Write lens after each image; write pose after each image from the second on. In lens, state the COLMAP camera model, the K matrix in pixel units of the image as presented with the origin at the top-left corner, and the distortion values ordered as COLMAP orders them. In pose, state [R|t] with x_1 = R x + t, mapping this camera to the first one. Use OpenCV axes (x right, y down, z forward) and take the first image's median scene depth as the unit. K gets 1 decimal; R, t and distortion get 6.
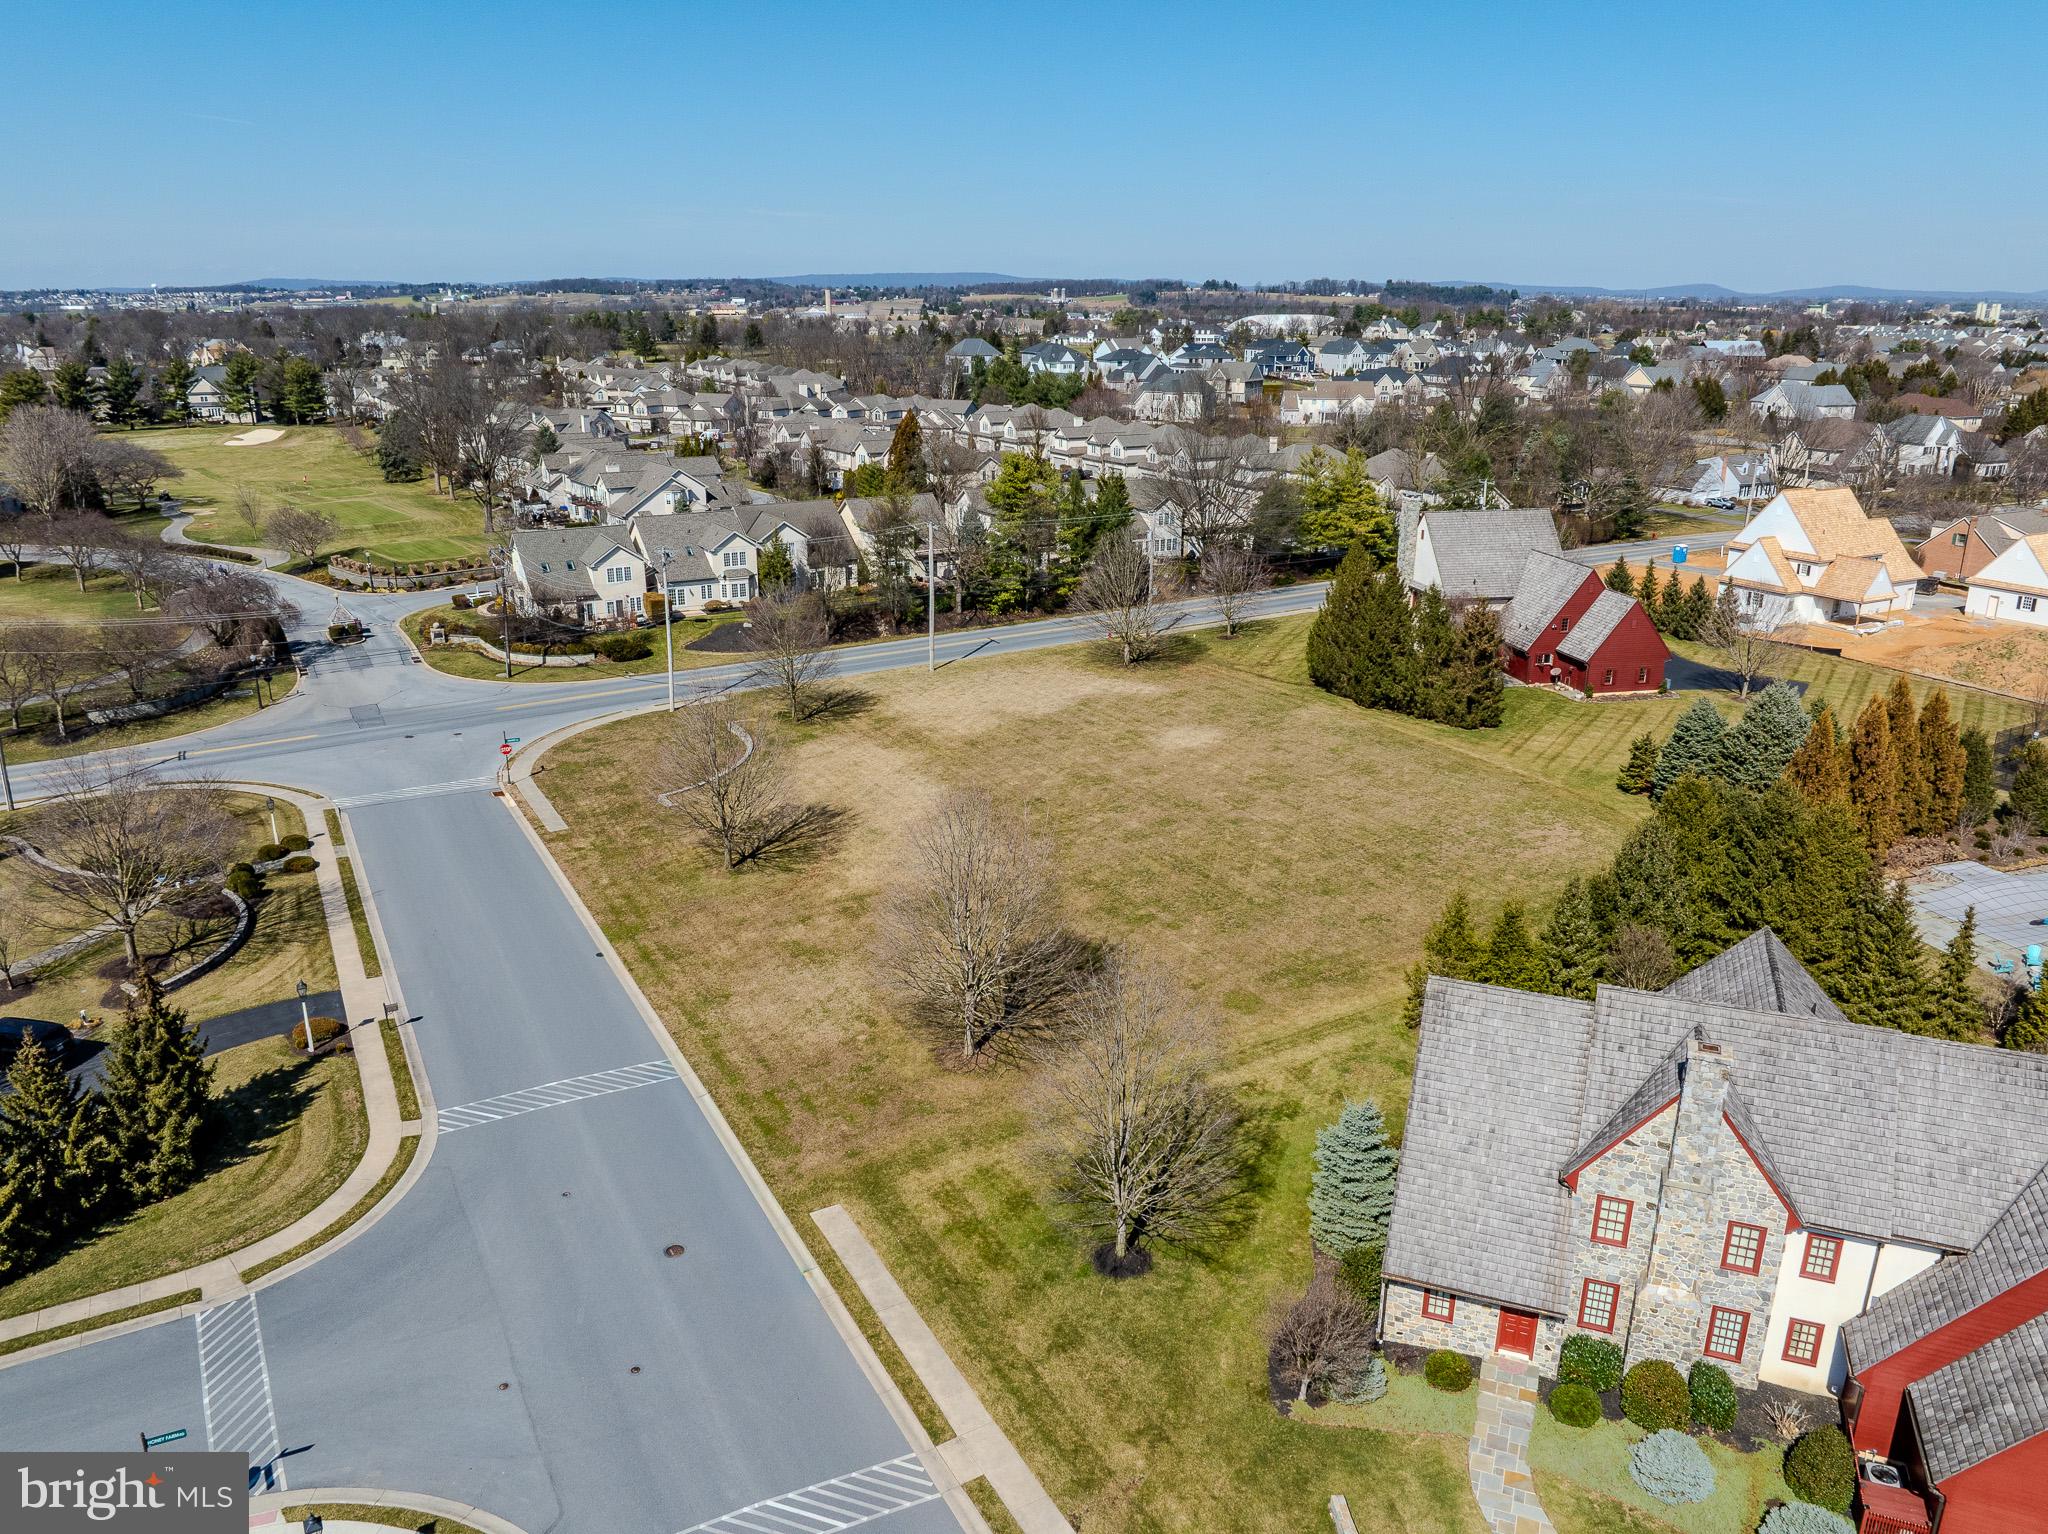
lens RADIAL K [[1446.2, 0, 1045.6], [0, 1446.2, 768.3], [0, 0, 1]] dist [-0.036174, -0.000323]
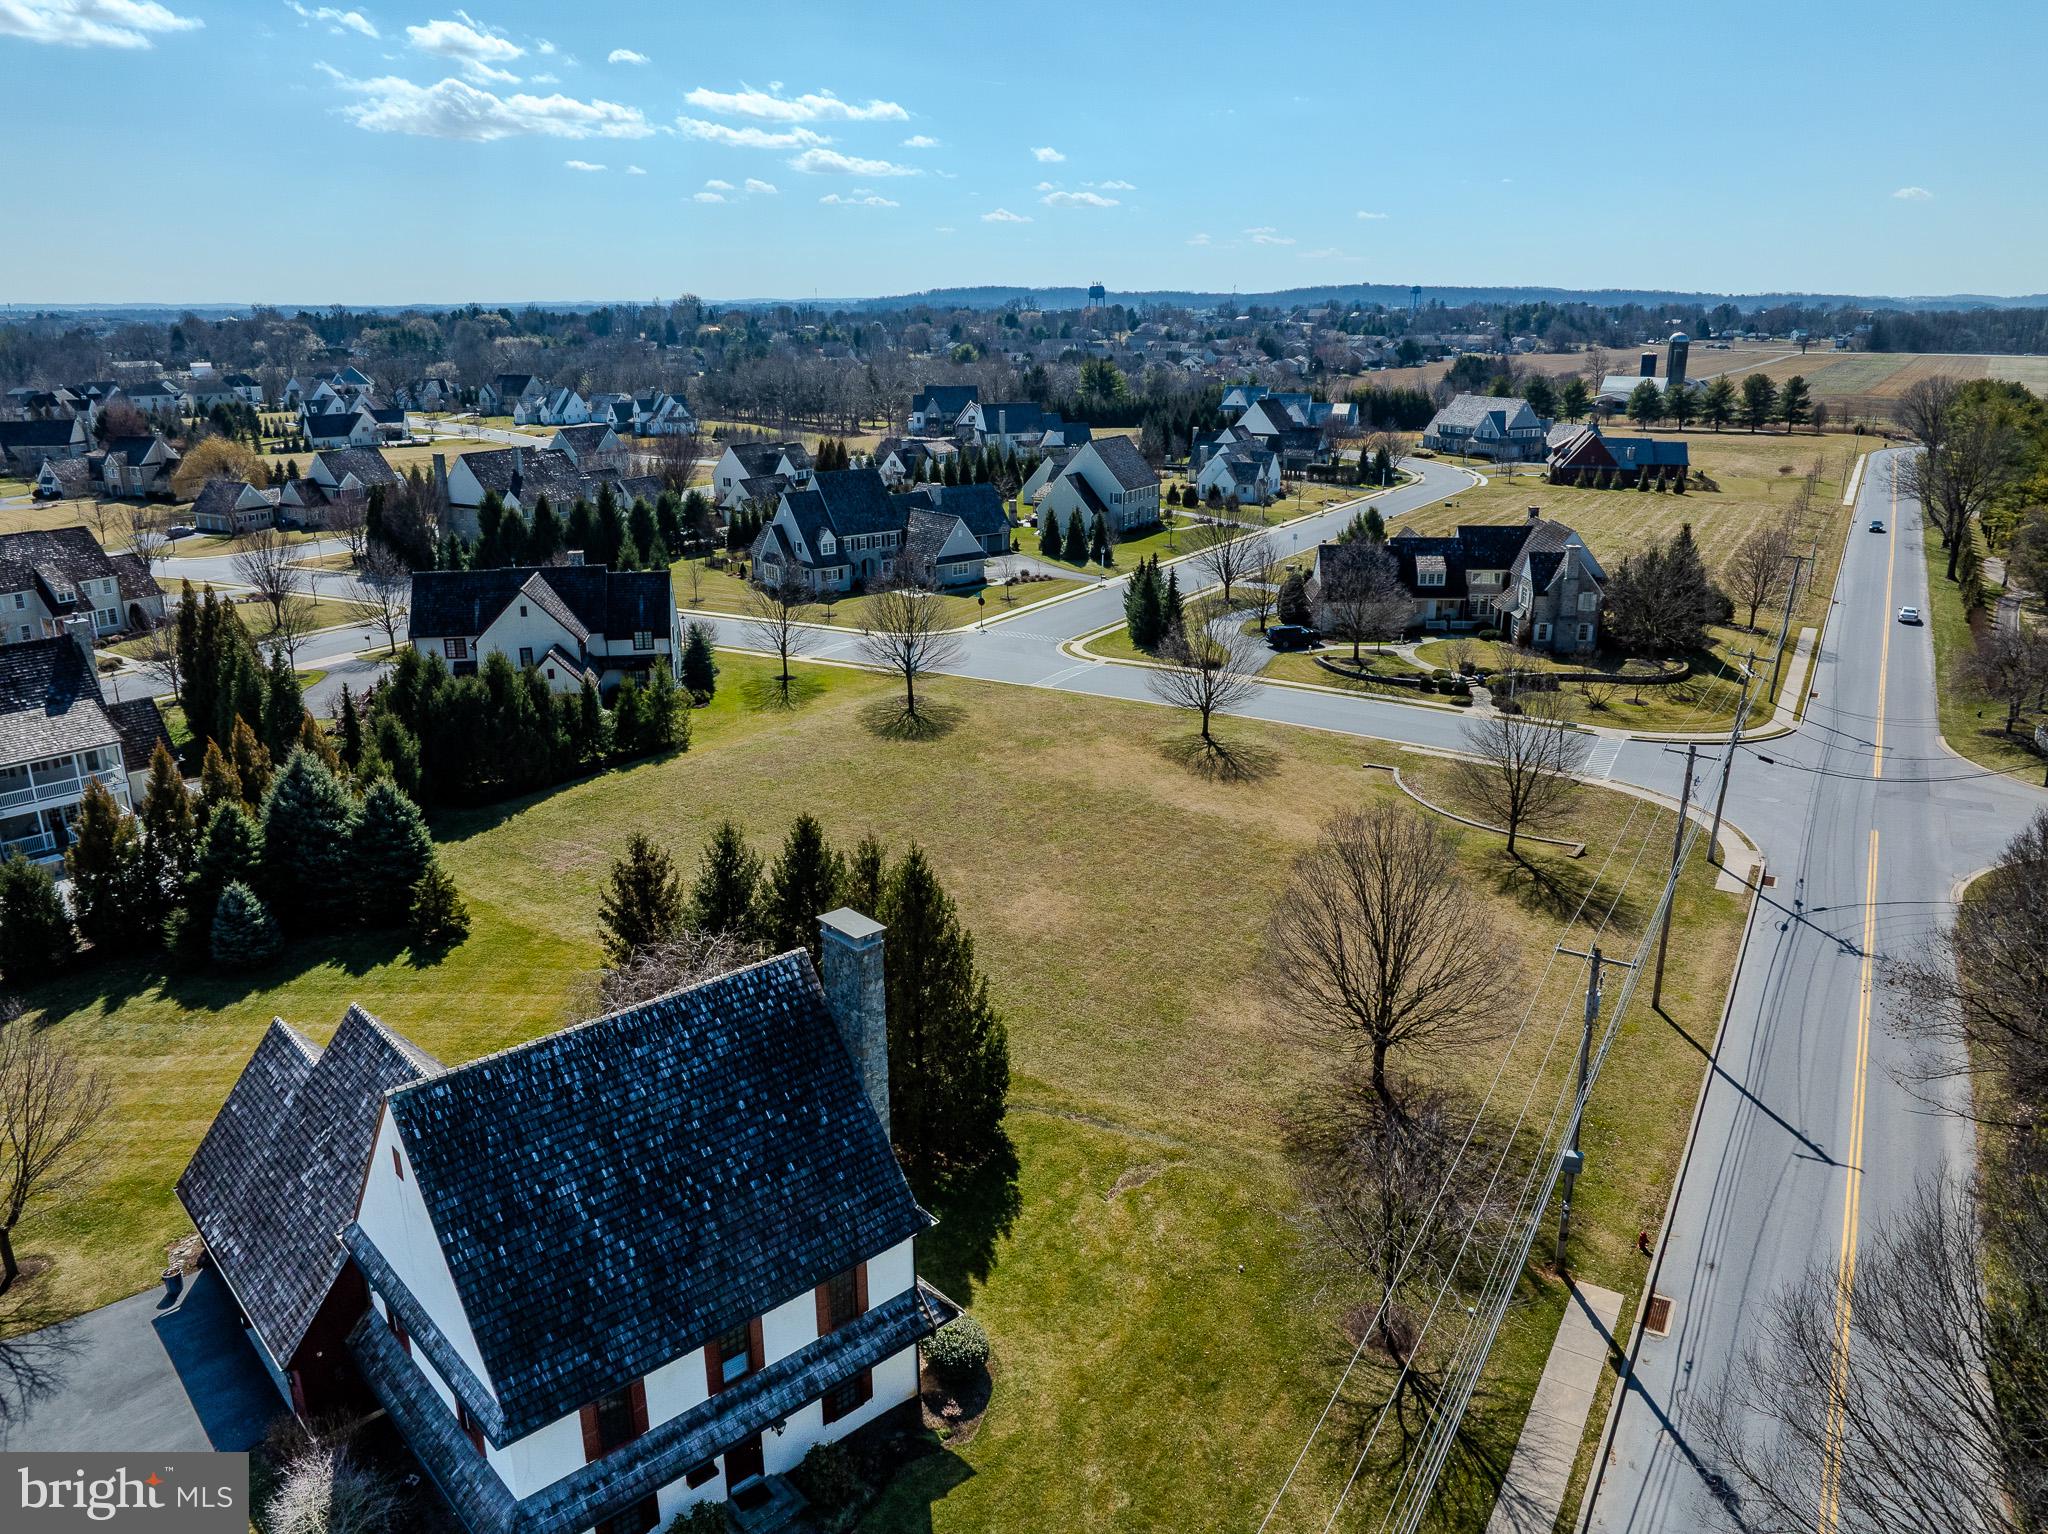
lens RADIAL K [[1446.2, 0, 1030.5], [0, 1446.2, 762.0], [0, 0, 1]] dist [-0.036174, -0.000323]
pose [[-0.868191, 0.150577, -0.472834, 0.553099], [-0.153087, 0.825102, 0.543848, -0.609993], [0.472027, 0.544549, -0.693295, 1.858808]]
